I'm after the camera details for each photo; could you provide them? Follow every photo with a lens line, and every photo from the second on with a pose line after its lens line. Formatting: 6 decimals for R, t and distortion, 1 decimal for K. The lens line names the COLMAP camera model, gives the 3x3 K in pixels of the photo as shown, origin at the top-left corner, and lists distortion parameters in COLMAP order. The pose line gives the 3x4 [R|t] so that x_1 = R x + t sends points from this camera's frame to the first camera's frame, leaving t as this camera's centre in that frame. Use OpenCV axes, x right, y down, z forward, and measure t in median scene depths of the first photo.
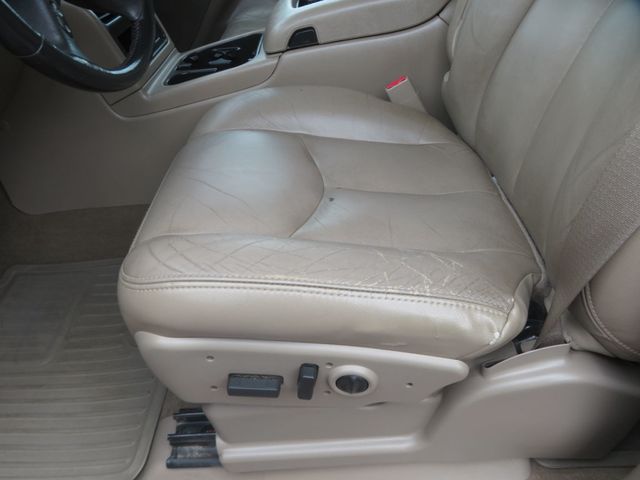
lens RADIAL K [[472.0, 0, 320.9], [0, 472.0, 241.9], [0, 0, 1]] dist [-0.001914, 0.003452]
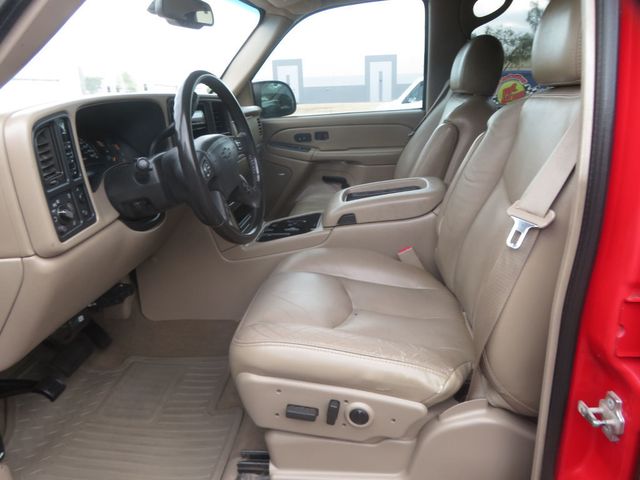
lens RADIAL K [[469.6, 0, 324.7], [0, 469.6, 234.5], [0, 0, 1]] dist [-0.006163, 0.002758]
pose [[0.993968, 0.059481, -0.092144, 0.047818], [-0.087252, 0.937894, -0.335770, 0.209288], [0.066449, 0.341784, 0.937426, -0.641751]]
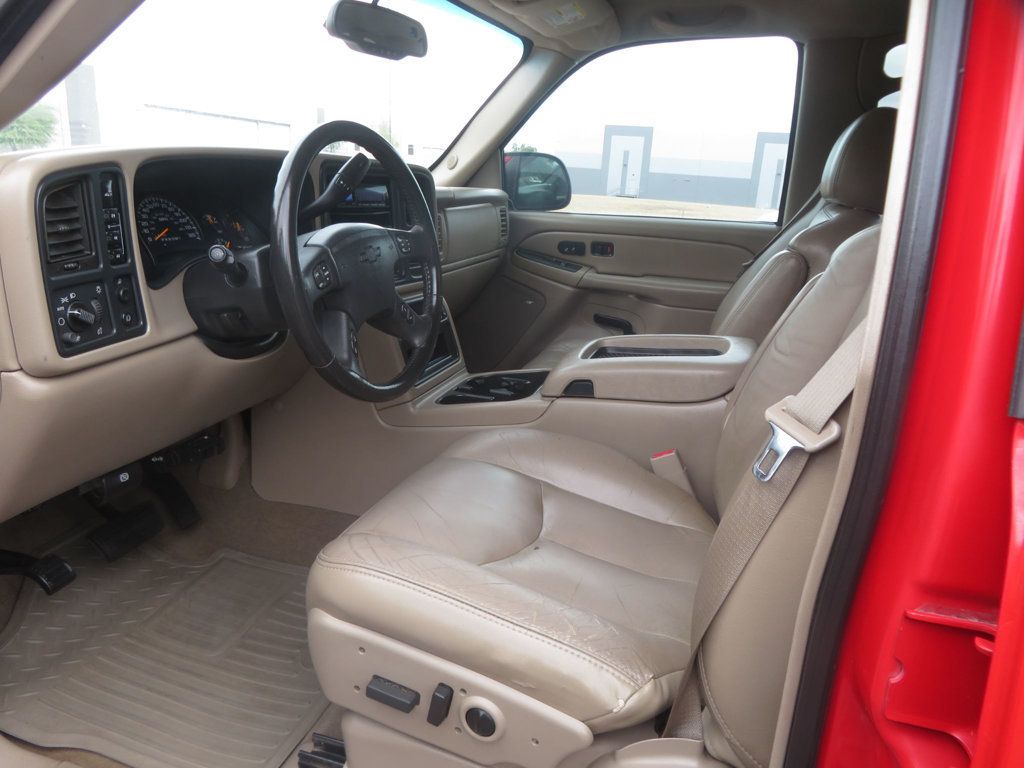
lens RADIAL K [[751.3, 0, 519.5], [0, 751.3, 375.2], [0, 0, 1]] dist [-0.006163, 0.002758]
pose [[0.943741, 0.197855, -0.264966, 0.331245], [-0.282372, 0.899168, -0.334311, 0.118856], [0.172104, 0.390322, 0.904450, -0.556217]]
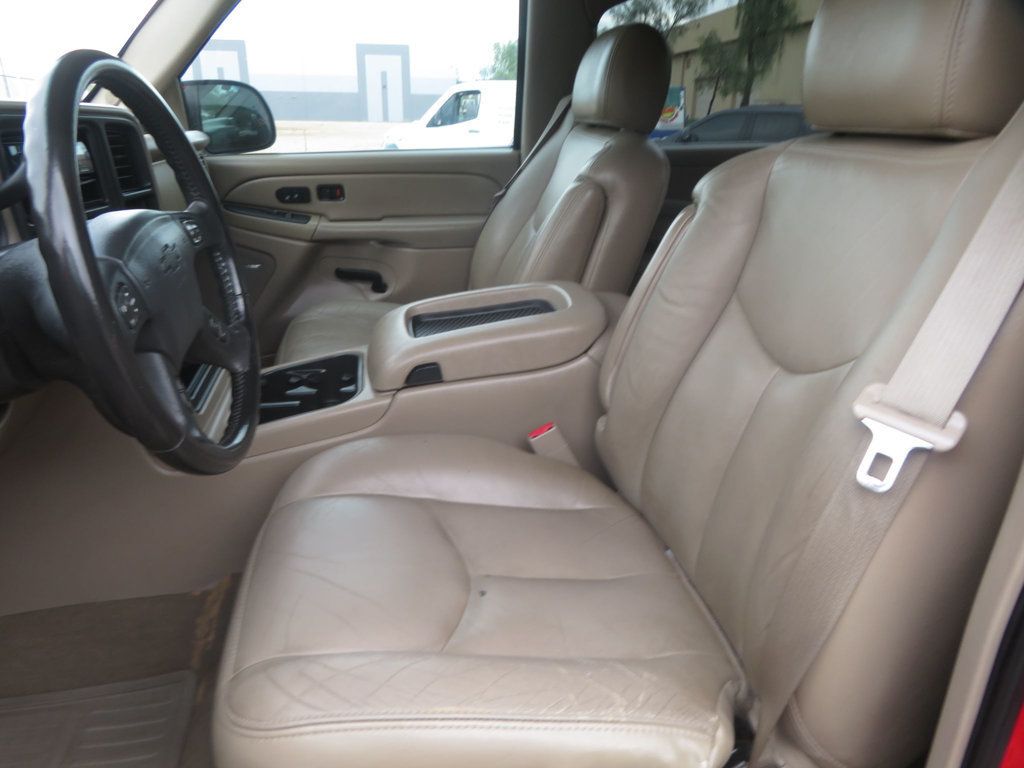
lens RADIAL K [[751.3, 0, 519.5], [0, 751.3, 375.2], [0, 0, 1]] dist [-0.006163, 0.002758]
pose [[0.981736, 0.016486, 0.189533, -0.162556], [0.041067, 0.954389, -0.295729, -0.064522], [-0.185763, 0.298111, 0.936281, -0.302620]]
